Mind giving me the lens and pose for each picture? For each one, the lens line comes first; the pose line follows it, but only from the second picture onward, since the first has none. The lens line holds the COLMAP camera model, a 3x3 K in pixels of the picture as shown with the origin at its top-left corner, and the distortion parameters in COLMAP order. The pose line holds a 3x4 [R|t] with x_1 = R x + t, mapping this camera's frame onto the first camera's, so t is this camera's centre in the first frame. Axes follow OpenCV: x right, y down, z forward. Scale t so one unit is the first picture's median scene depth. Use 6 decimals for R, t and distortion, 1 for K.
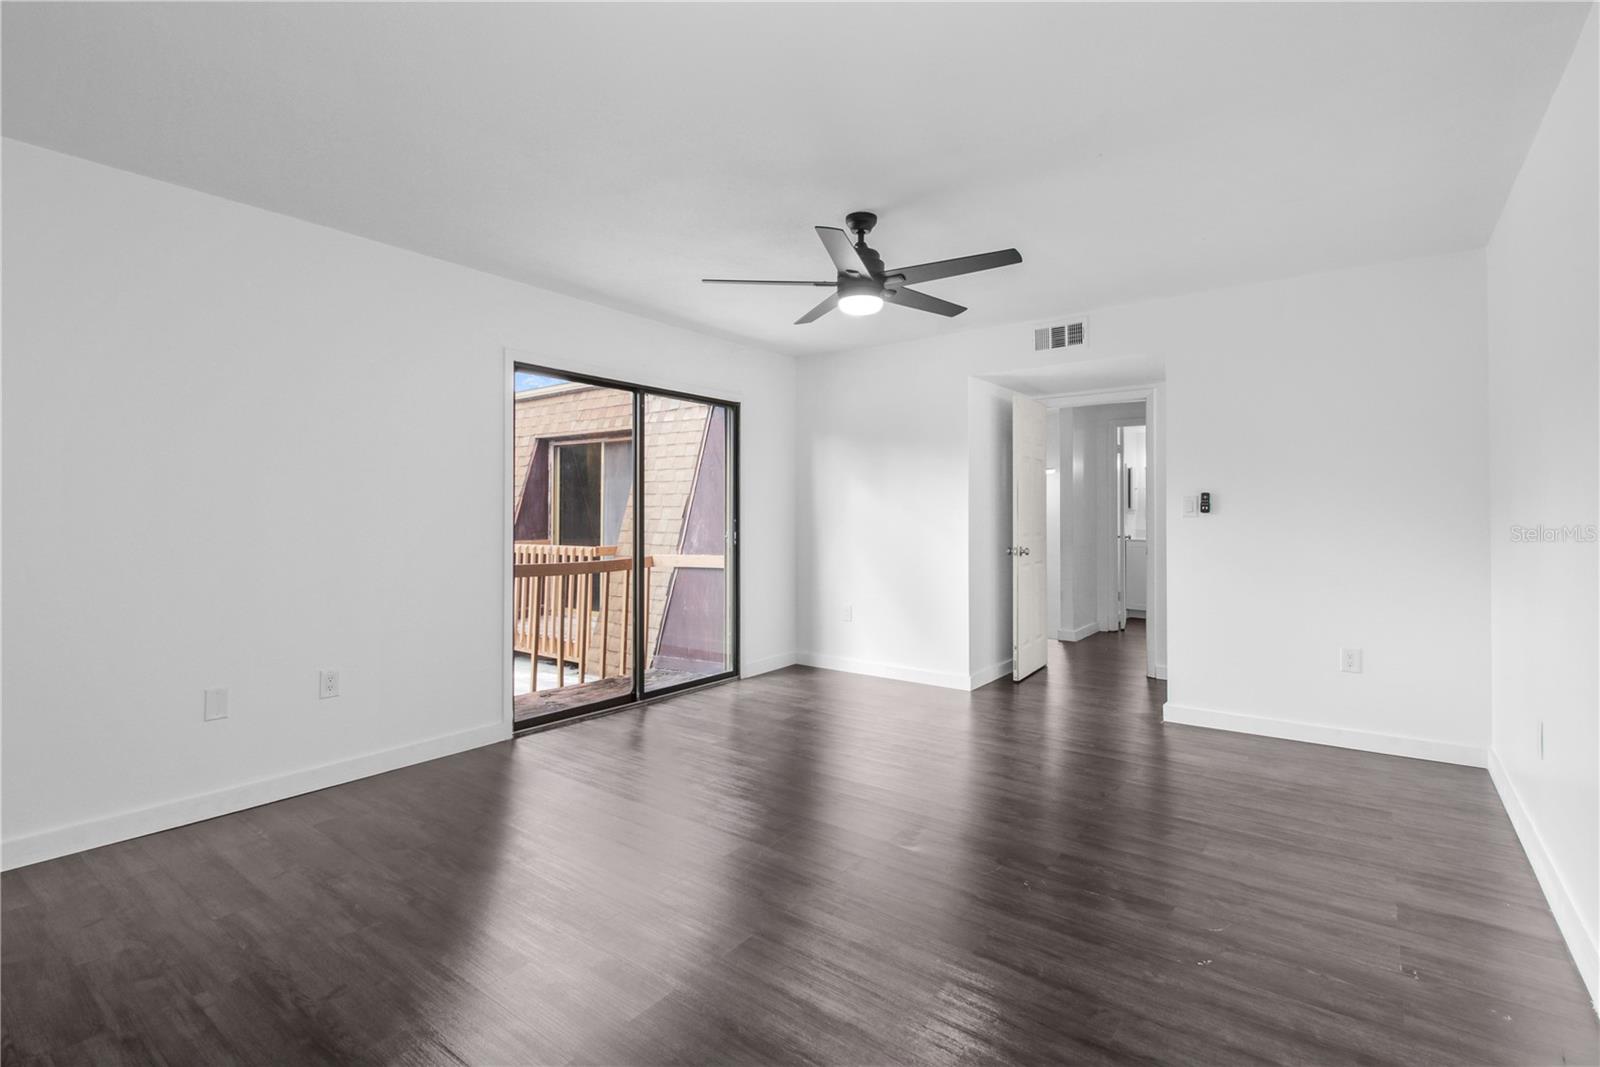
lens RADIAL K [[754.8, 0, 777.7], [0, 754.8, 514.8], [0, 0, 1]] dist [0.001316, 0.000130]
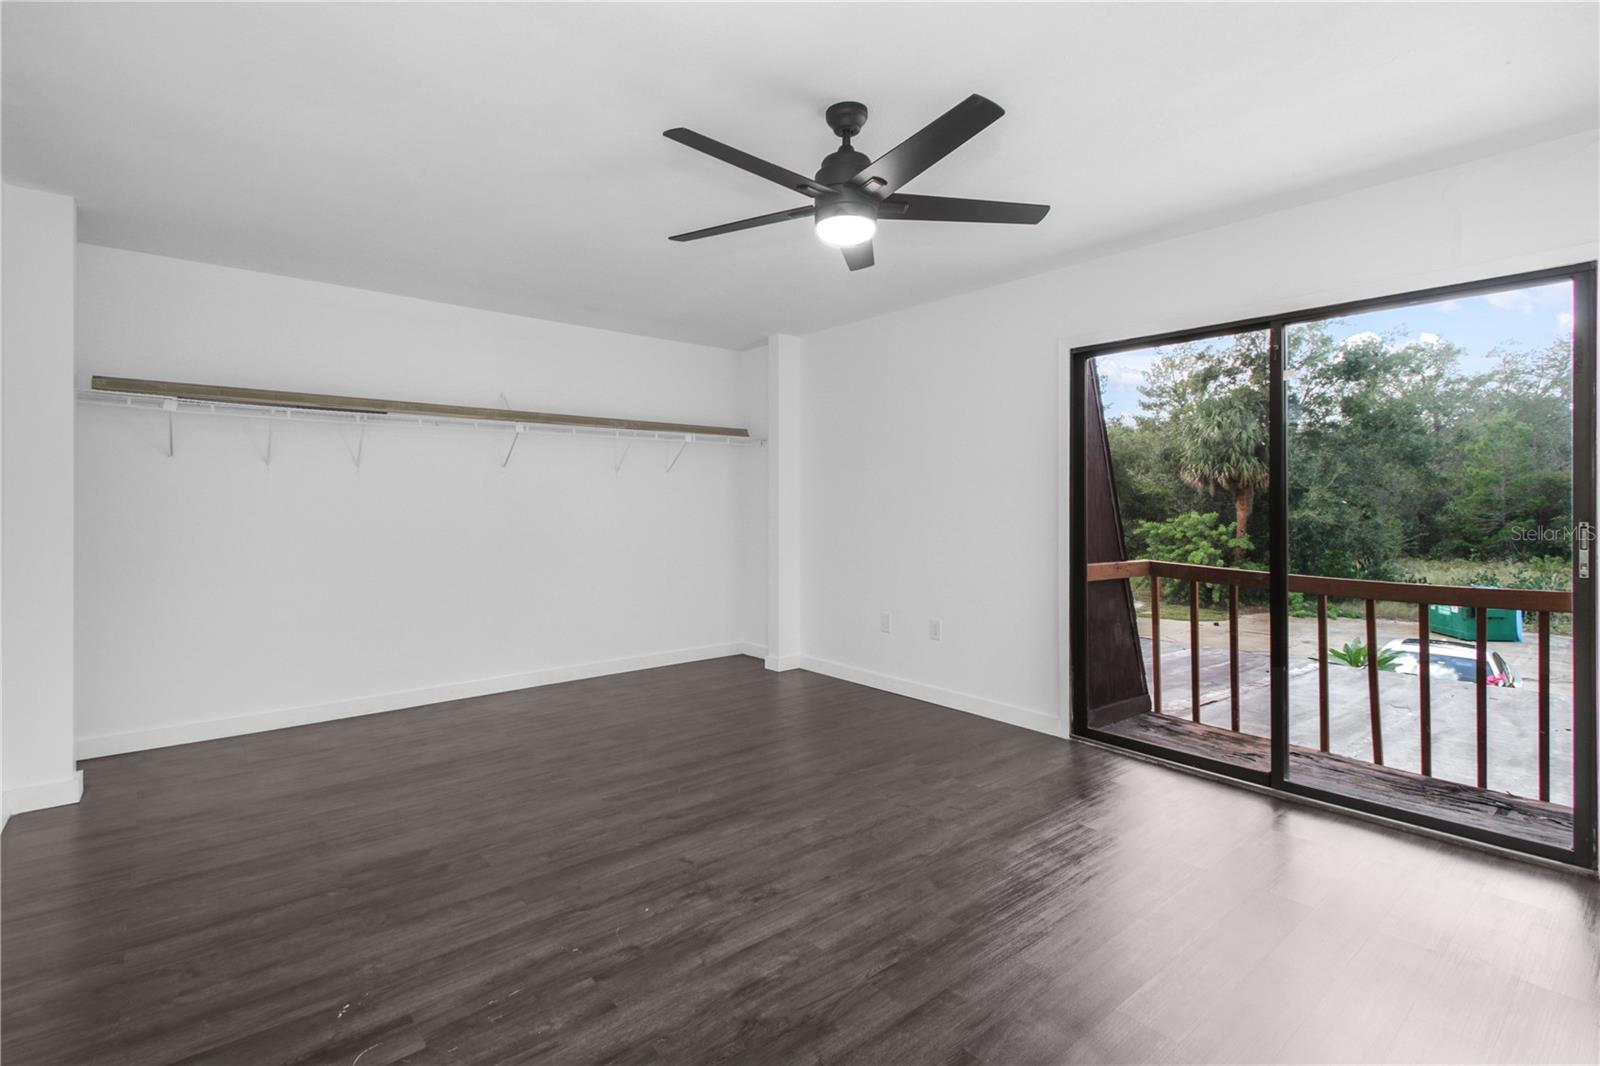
lens RADIAL K [[754.8, 0, 777.7], [0, 754.8, 514.3], [0, 0, 1]] dist [0.001316, 0.000130]
pose [[-0.222277, 0.011843, -0.974912, 0.630897], [-0.008020, 0.999870, 0.013975, -0.001774], [0.974951, 0.010925, -0.222153, 0.813570]]
